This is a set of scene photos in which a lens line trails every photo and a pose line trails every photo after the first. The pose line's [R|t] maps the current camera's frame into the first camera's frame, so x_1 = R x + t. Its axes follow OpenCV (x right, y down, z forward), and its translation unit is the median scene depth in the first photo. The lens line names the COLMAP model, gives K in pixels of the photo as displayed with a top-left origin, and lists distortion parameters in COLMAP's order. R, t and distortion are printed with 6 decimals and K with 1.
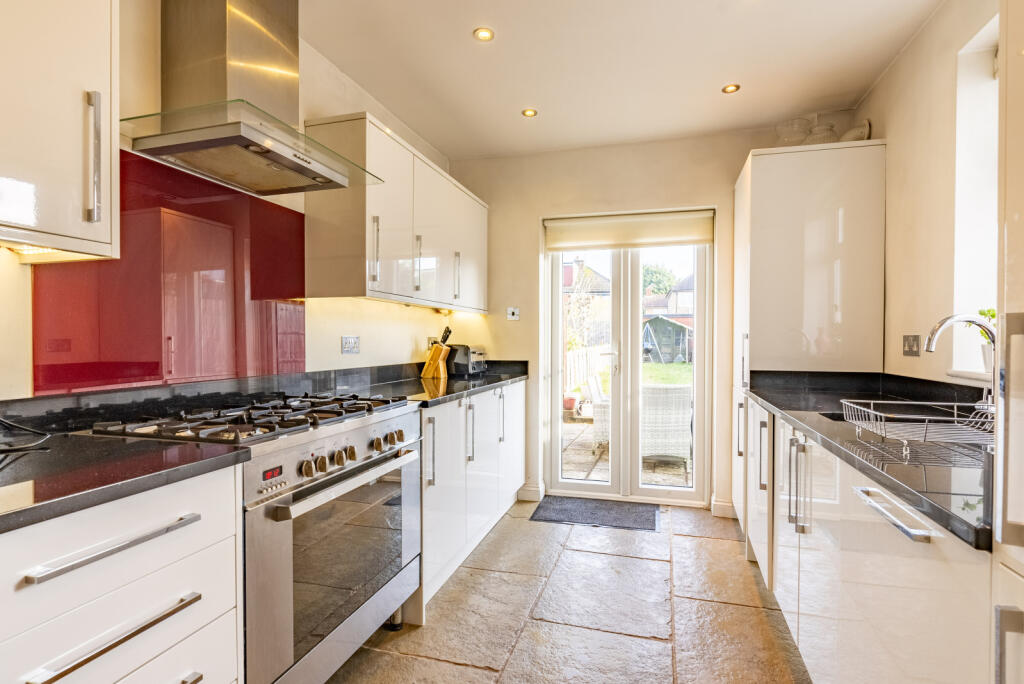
lens RADIAL K [[503.2, 0, 512.0], [0, 503.2, 342.0], [0, 0, 1]] dist [-0.000577, -0.000030]
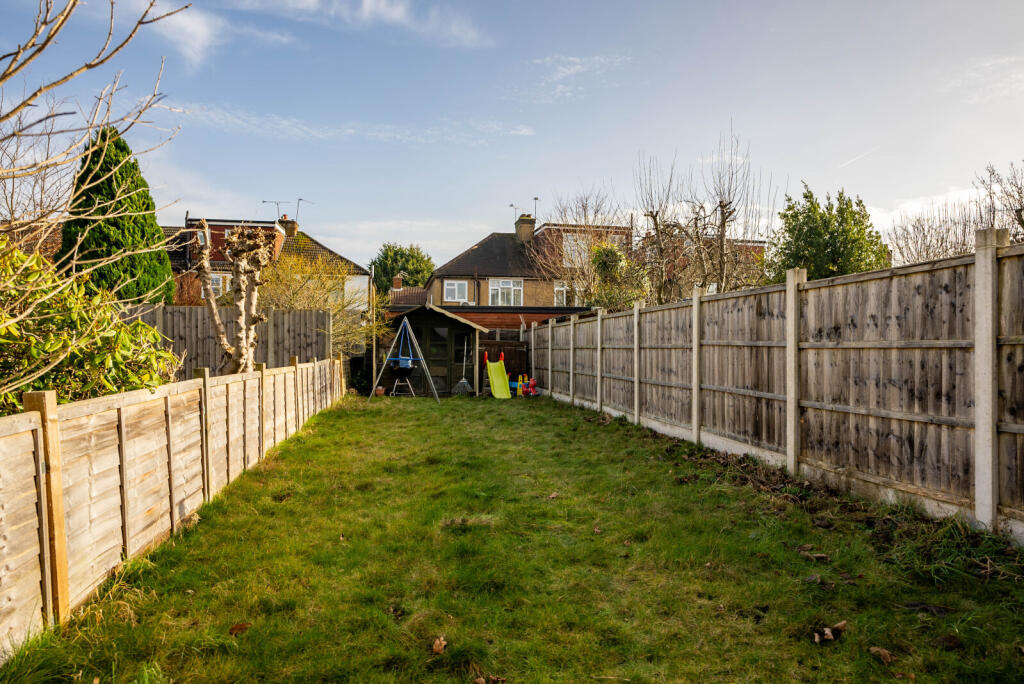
lens RADIAL K [[662.4, 0, 512.0], [0, 662.4, 342.0], [0, 0, 1]] dist [0.058030, 0.000445]
pose [[0.906284, 0.002583, 0.422661, 0.104766], [0.005143, 0.999840, -0.017138, -0.002662], [-0.422638, 0.017706, 0.906126, 0.426611]]
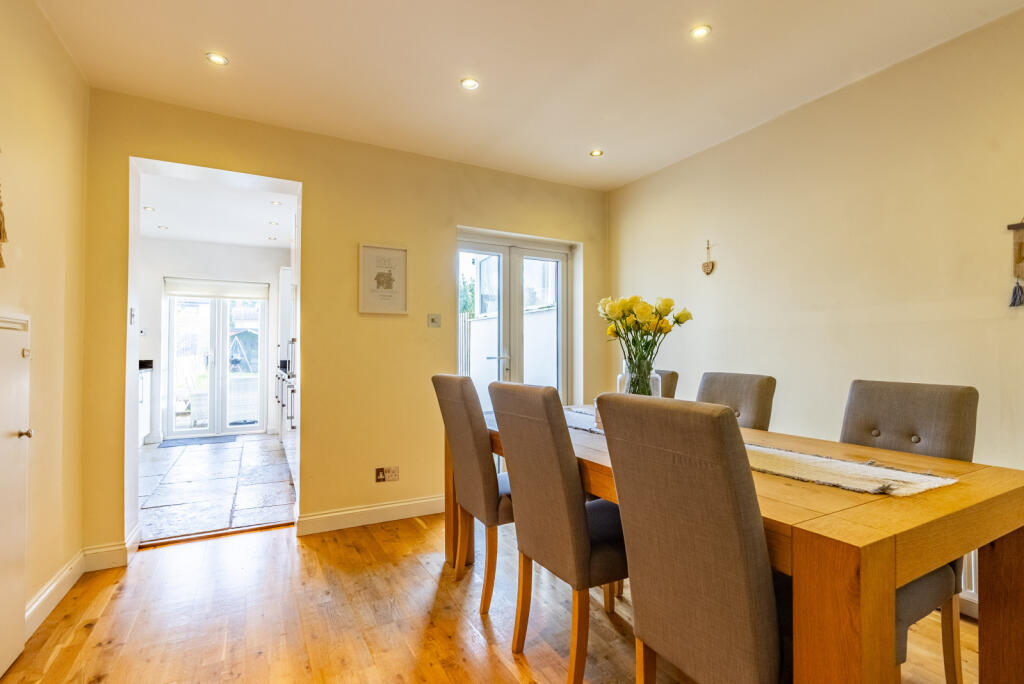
lens RADIAL K [[470.8, 0, 512.0], [0, 470.8, 342.0], [0, 0, 1]] dist [-0.002022, -0.000151]
pose [[0.702714, 0.012819, 0.711357, -0.040467], [0.006444, 0.999682, -0.024381, 0.003991], [-0.711443, 0.021716, 0.702408, -0.161146]]
